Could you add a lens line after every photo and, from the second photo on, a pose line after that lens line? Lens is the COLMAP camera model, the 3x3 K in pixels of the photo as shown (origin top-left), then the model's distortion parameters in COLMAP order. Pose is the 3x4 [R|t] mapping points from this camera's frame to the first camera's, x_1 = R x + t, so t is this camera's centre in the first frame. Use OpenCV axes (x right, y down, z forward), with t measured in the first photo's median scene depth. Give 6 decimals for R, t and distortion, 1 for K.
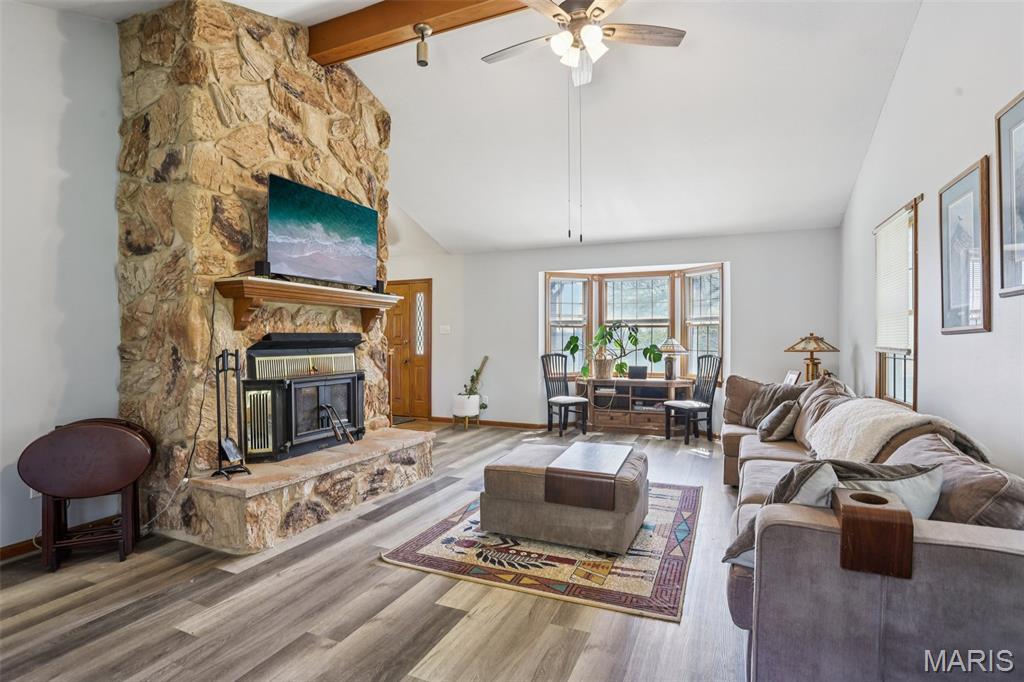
lens RADIAL K [[506.6, 0, 510.7], [0, 506.6, 344.5], [0, 0, 1]] dist [-0.029123, 0.006321]
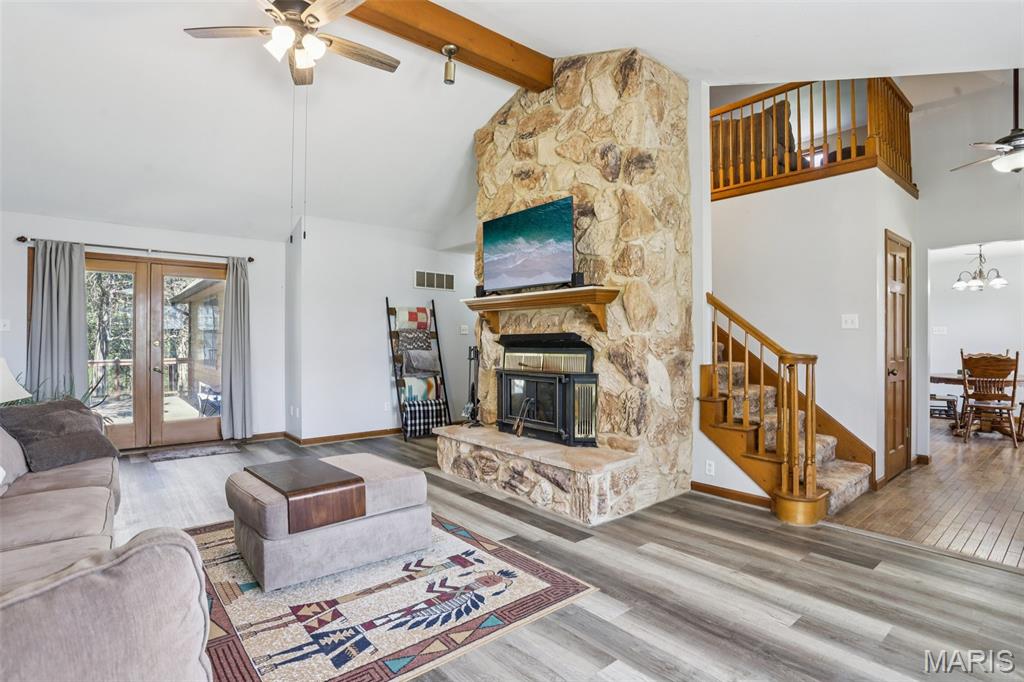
lens RADIAL K [[506.6, 0, 486.6], [0, 506.6, 342.0], [0, 0, 1]] dist [-0.029123, 0.006321]
pose [[-0.464758, -0.003493, -0.885431, 0.685537], [-0.013934, 0.999897, 0.003369, -0.007122], [0.885328, 0.013904, -0.464759, 1.471579]]
